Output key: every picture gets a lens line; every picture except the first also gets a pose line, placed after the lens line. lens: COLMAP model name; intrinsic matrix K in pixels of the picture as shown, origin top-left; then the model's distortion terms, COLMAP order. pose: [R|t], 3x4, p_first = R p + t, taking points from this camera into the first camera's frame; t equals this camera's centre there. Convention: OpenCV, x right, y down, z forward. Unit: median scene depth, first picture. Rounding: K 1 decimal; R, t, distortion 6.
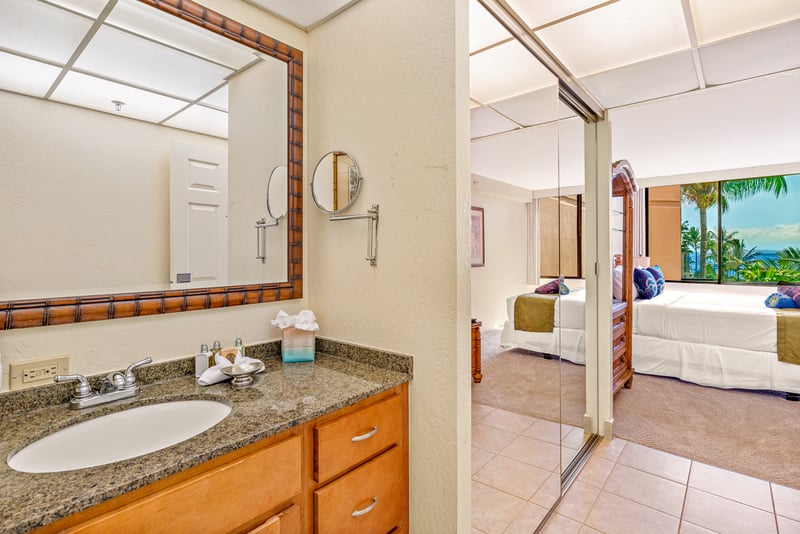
lens RADIAL K [[389.7, 0, 397.9], [0, 389.7, 248.2], [0, 0, 1]] dist [0.001887, 0.000297]
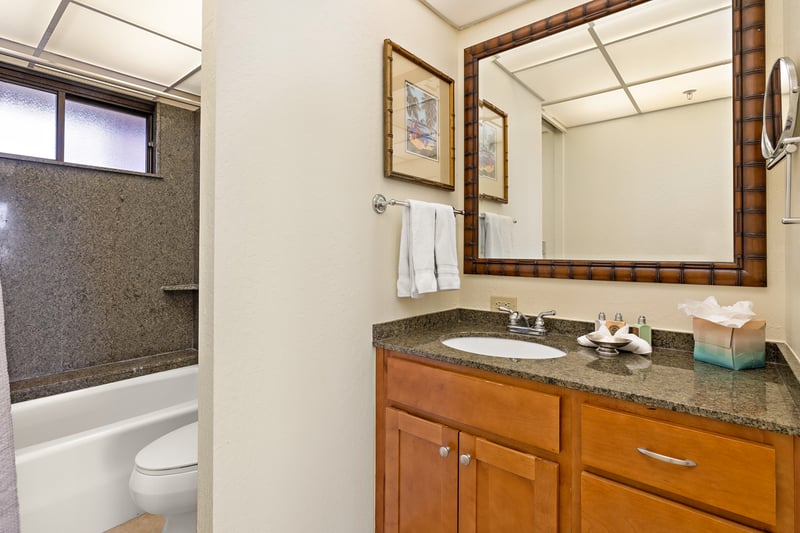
lens RADIAL K [[389.7, 0, 397.9], [0, 389.7, 247.7], [0, 0, 1]] dist [0.001887, 0.000297]
pose [[0.018949, -0.009725, -0.999773, 0.497510], [0.005811, 0.999937, -0.009616, 0.068649], [0.999804, -0.005627, 0.019004, 0.379089]]
